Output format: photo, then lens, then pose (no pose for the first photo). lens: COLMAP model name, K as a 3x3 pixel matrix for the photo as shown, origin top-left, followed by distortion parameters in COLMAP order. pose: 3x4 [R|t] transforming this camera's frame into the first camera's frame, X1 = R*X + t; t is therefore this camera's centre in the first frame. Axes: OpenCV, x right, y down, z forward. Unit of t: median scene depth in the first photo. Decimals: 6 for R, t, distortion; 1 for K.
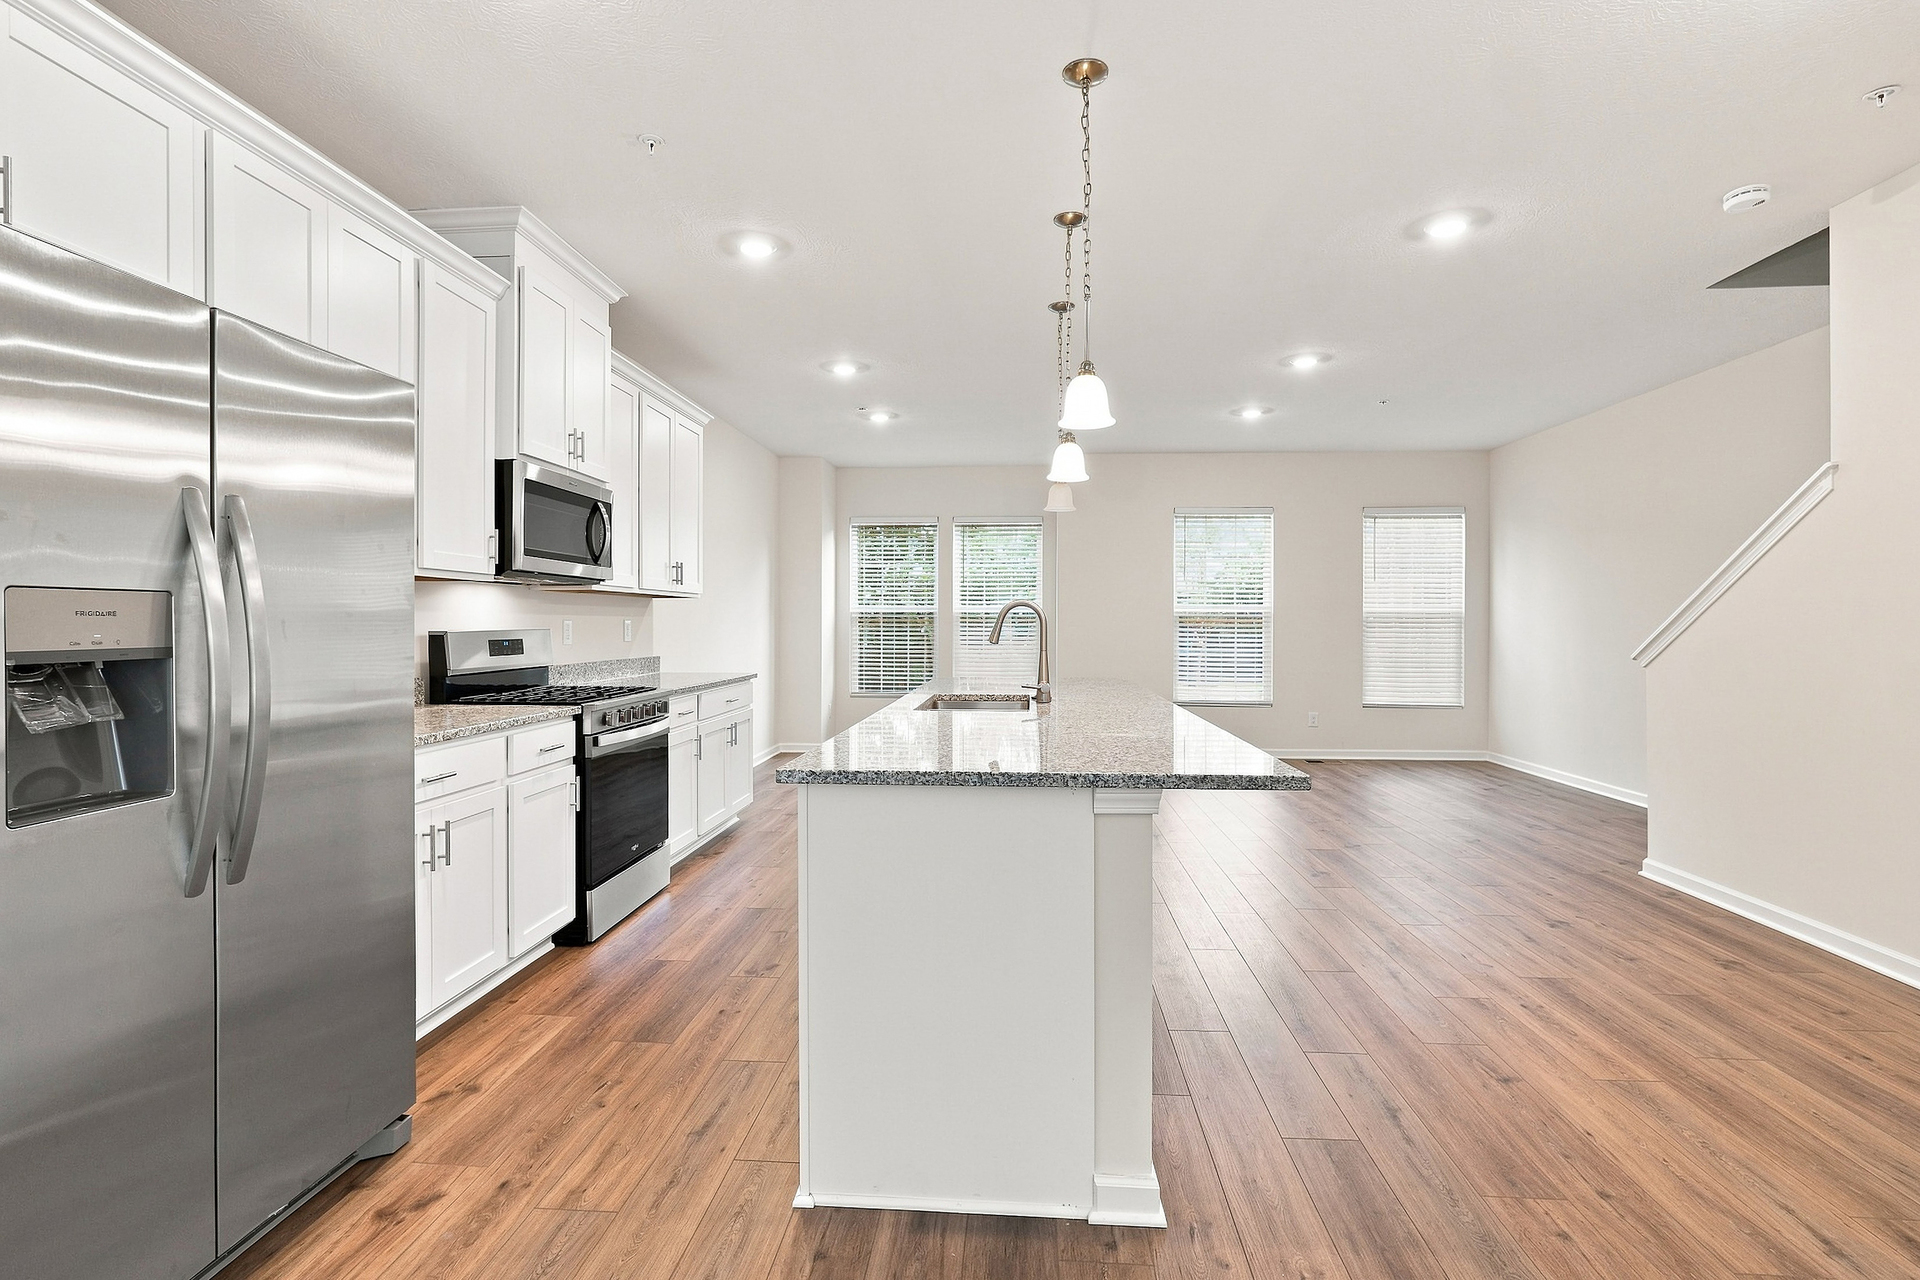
lens RADIAL K [[912.3, 0, 961.1], [0, 912.3, 628.9], [0, 0, 1]] dist [-0.018325, 0.000233]
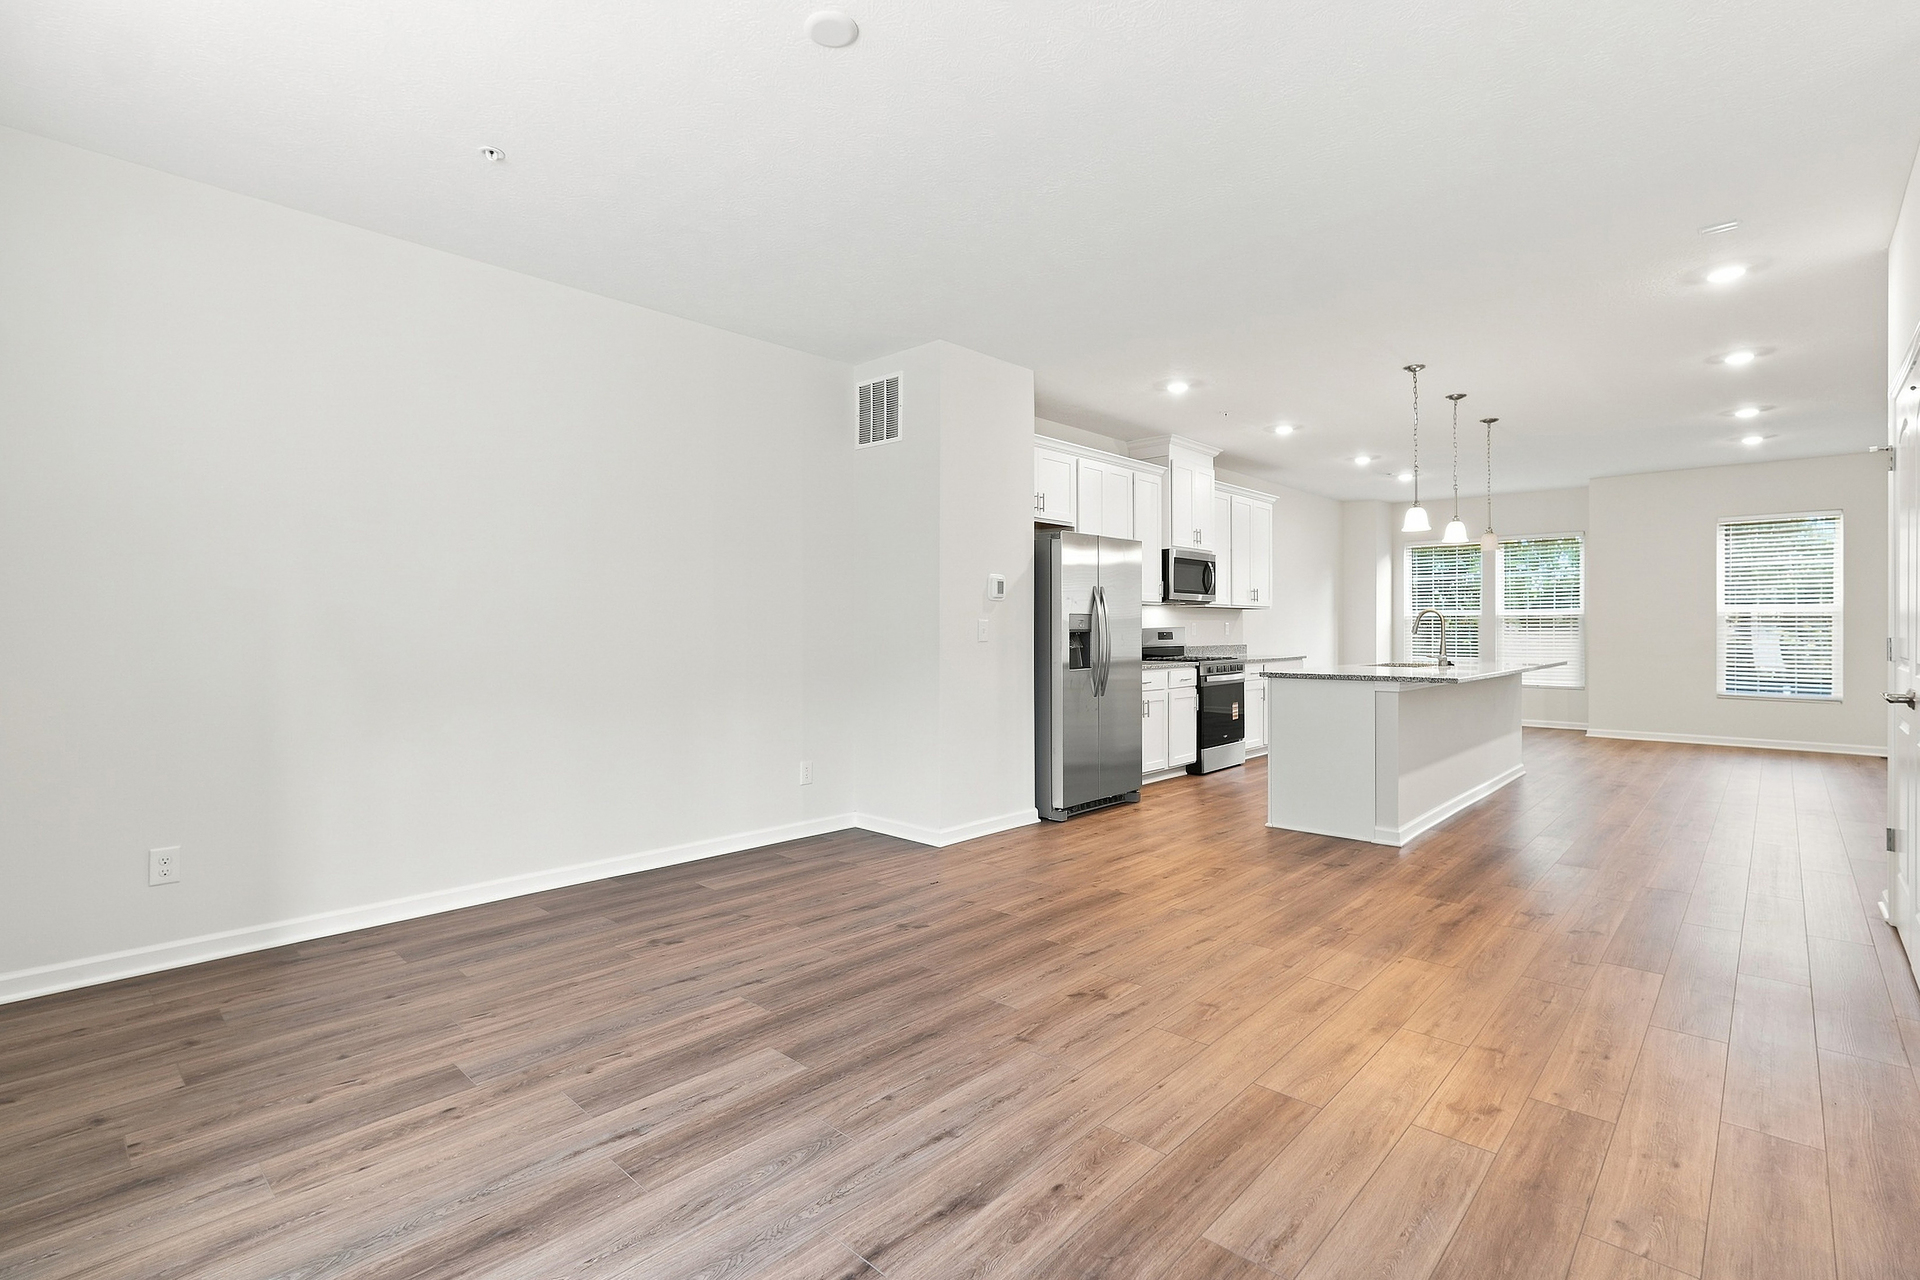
lens RADIAL K [[912.3, 0, 962.8], [0, 912.3, 626.6], [0, 0, 1]] dist [-0.018325, 0.000233]
pose [[0.790159, -0.006384, -0.612869, 0.448053], [-0.000480, 0.999939, -0.011035, 0.024656], [0.612902, 0.009014, 0.790108, -1.015128]]
